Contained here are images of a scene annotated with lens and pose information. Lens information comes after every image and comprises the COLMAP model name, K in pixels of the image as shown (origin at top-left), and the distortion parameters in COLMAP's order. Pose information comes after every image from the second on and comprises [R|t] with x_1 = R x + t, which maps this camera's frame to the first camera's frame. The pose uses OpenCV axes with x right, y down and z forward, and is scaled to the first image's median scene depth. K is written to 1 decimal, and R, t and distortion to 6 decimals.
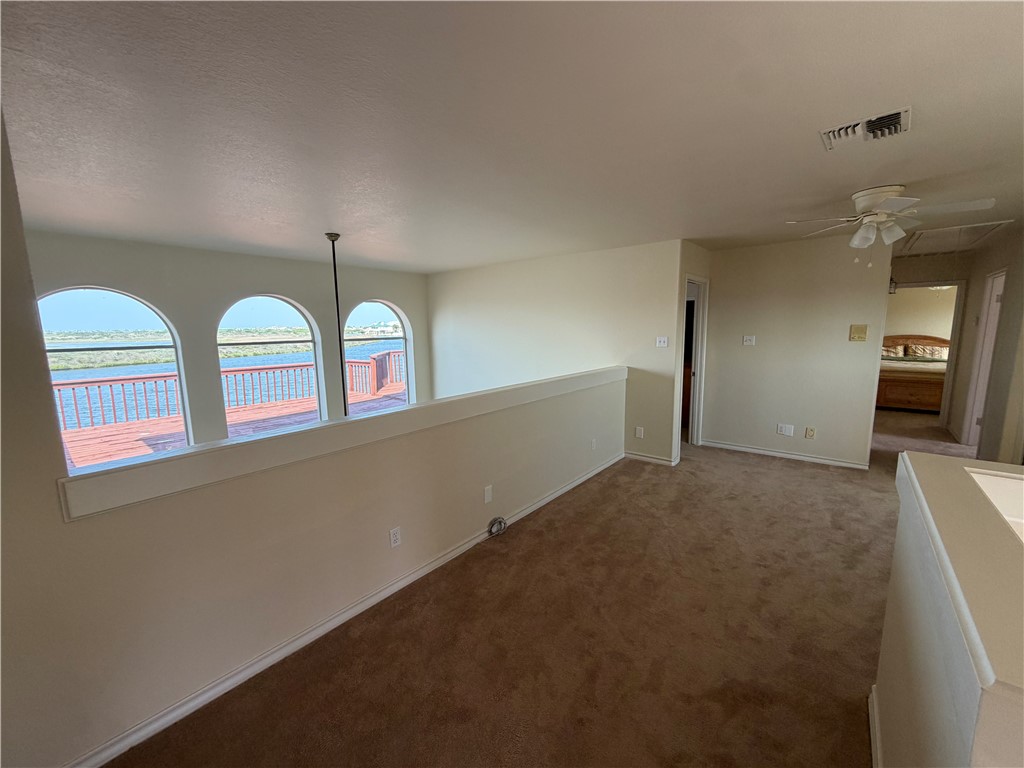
lens RADIAL K [[404.2, 0, 512.0], [0, 404.2, 384.0], [0, 0, 1]] dist [0.000736, 0.000351]
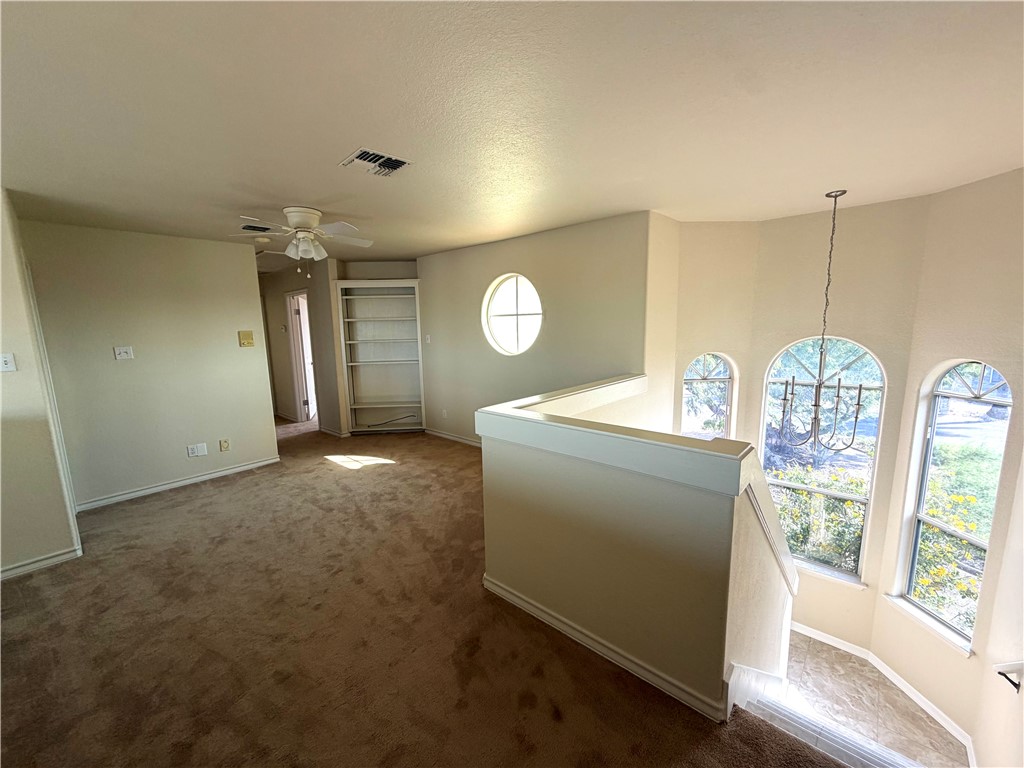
lens RADIAL K [[404.2, 0, 512.0], [0, 404.2, 384.0], [0, 0, 1]] dist [0.000736, 0.000351]
pose [[0.052762, -0.133595, 0.989631, -0.178617], [0.160544, 0.979255, 0.123635, -0.033941], [-0.985617, 0.152356, 0.073115, 0.290643]]
